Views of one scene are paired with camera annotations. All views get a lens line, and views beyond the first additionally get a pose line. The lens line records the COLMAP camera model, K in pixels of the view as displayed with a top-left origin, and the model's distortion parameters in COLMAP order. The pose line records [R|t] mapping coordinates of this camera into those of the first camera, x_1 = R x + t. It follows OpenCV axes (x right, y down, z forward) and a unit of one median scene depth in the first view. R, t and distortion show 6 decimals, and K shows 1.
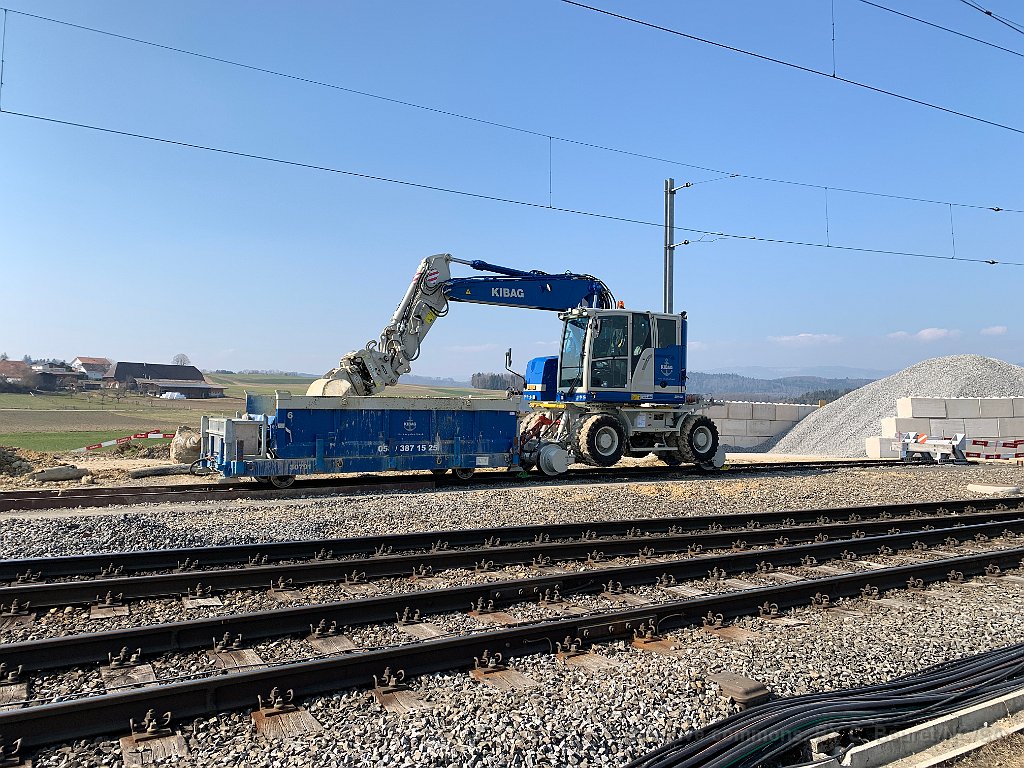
lens RADIAL K [[772.7, 0, 512.0], [0, 772.7, 384.0], [0, 0, 1]] dist [0.057212, -0.000120]
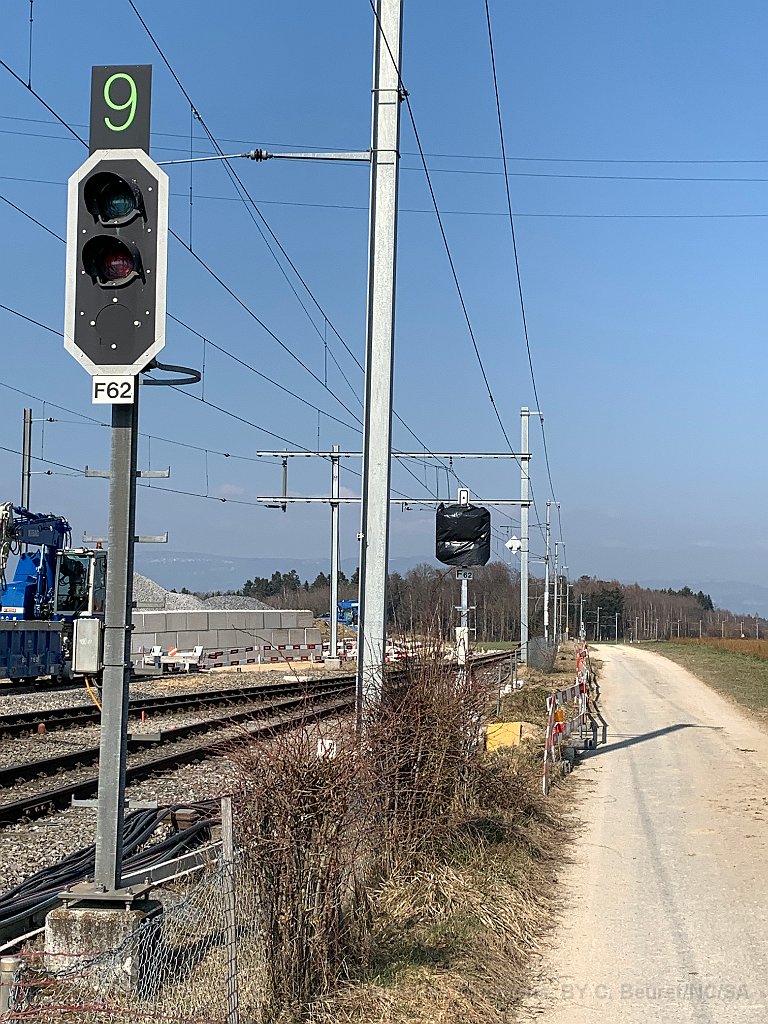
lens RADIAL K [[1645.9, 0, 384.0], [0, 1645.9, 512.0], [0, 0, 1]] dist [0.010427, 0.011426]
pose [[0.636757, 0.041938, 0.769923, -1.590577], [-0.013620, 0.998976, -0.043151, -0.045922], [-0.770944, 0.016990, 0.636676, -1.044363]]
